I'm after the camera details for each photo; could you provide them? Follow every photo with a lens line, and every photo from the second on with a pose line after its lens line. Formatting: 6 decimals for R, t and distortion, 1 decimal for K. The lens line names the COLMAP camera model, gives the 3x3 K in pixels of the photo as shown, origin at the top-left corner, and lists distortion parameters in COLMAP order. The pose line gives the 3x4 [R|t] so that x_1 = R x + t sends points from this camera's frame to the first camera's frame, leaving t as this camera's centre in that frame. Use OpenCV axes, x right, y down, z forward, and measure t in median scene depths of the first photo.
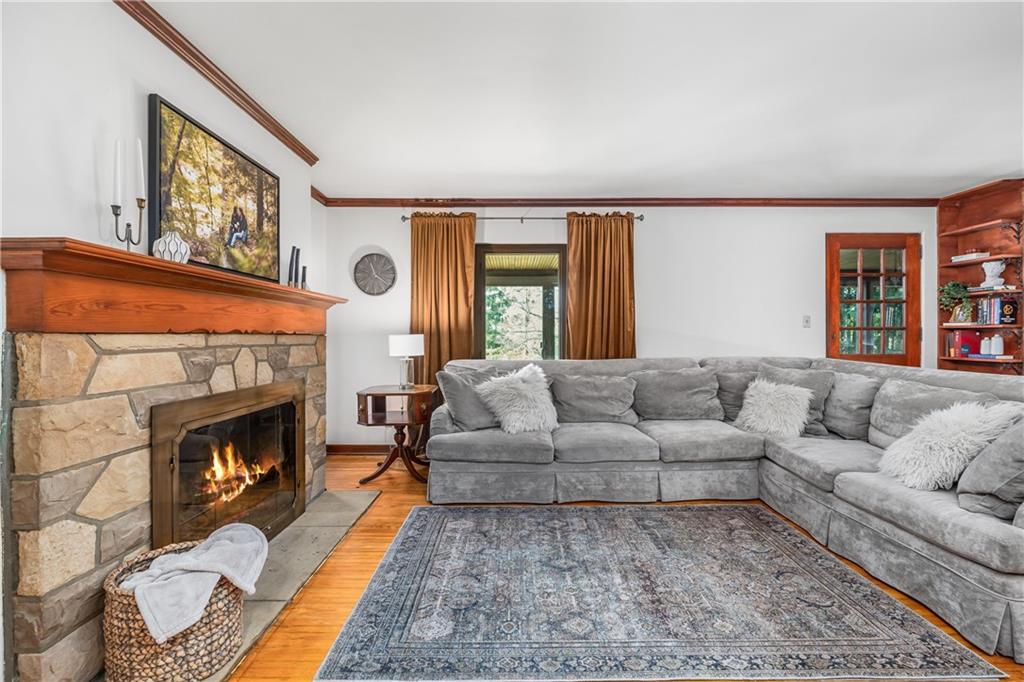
lens RADIAL K [[459.2, 0, 507.5], [0, 459.2, 338.0], [0, 0, 1]] dist [-0.003085, -0.000412]
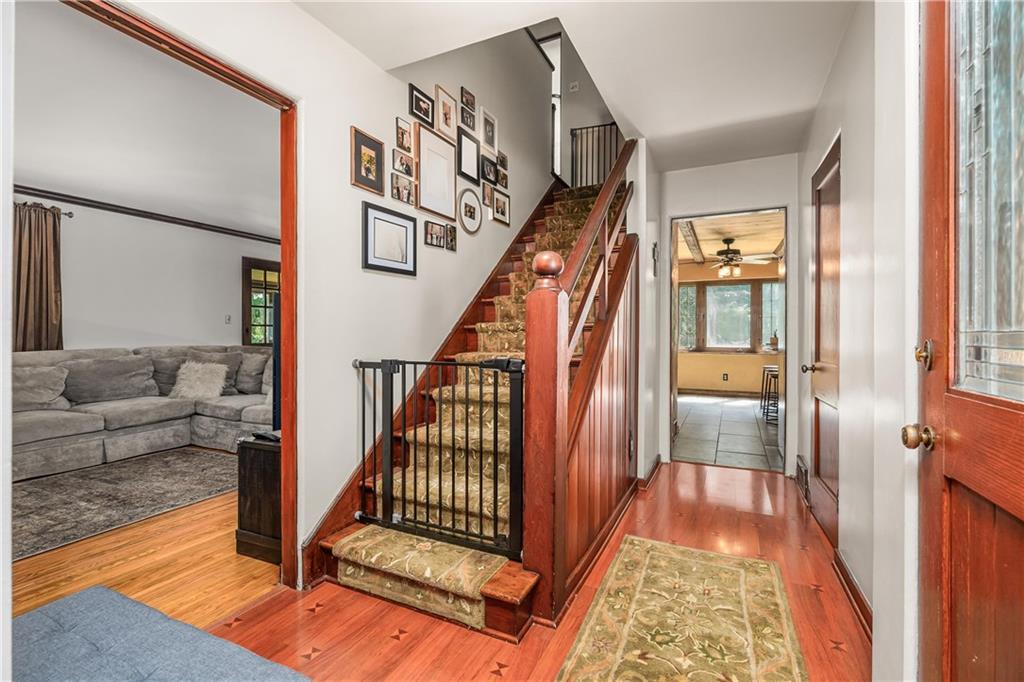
lens RADIAL K [[459.2, 0, 505.5], [0, 459.2, 337.6], [0, 0, 1]] dist [-0.003085, -0.000412]
pose [[0.439766, -0.006270, 0.898090, -0.270543], [-0.002853, 0.999961, 0.008378, 0.008763], [-0.898108, -0.006247, 0.439731, -0.455109]]
